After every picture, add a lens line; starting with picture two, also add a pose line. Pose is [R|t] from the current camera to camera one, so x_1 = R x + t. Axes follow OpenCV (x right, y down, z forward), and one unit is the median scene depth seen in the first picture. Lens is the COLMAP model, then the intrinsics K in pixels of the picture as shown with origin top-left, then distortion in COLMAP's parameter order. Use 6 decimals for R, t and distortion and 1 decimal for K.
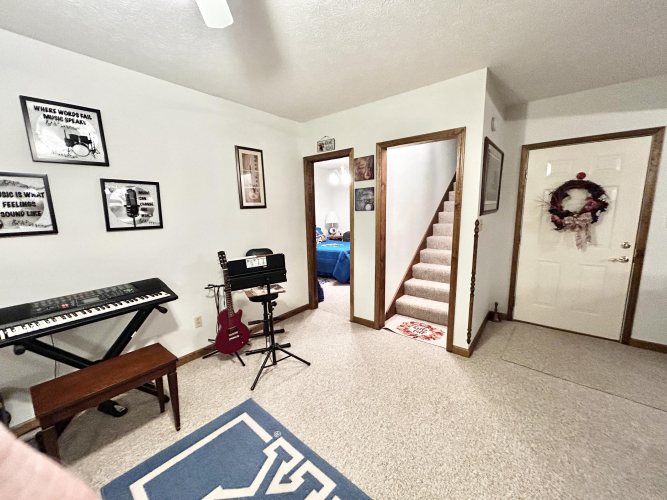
lens RADIAL K [[267.6, 0, 333.9], [0, 267.6, 250.8], [0, 0, 1]] dist [-0.014277, -0.000235]
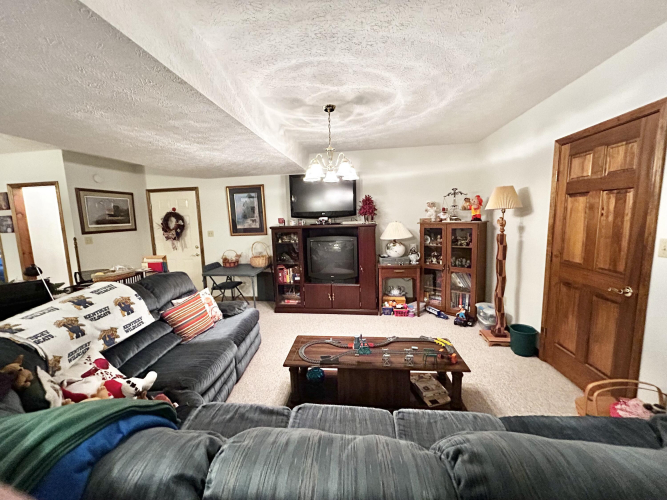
lens RADIAL K [[267.6, 0, 330.1], [0, 267.6, 250.1], [0, 0, 1]] dist [-0.014277, -0.000235]
pose [[0.829834, -0.065664, 0.554134, 0.751641], [0.099937, 0.994485, -0.031814, 0.140317], [-0.548989, 0.081779, 0.831819, -0.978209]]
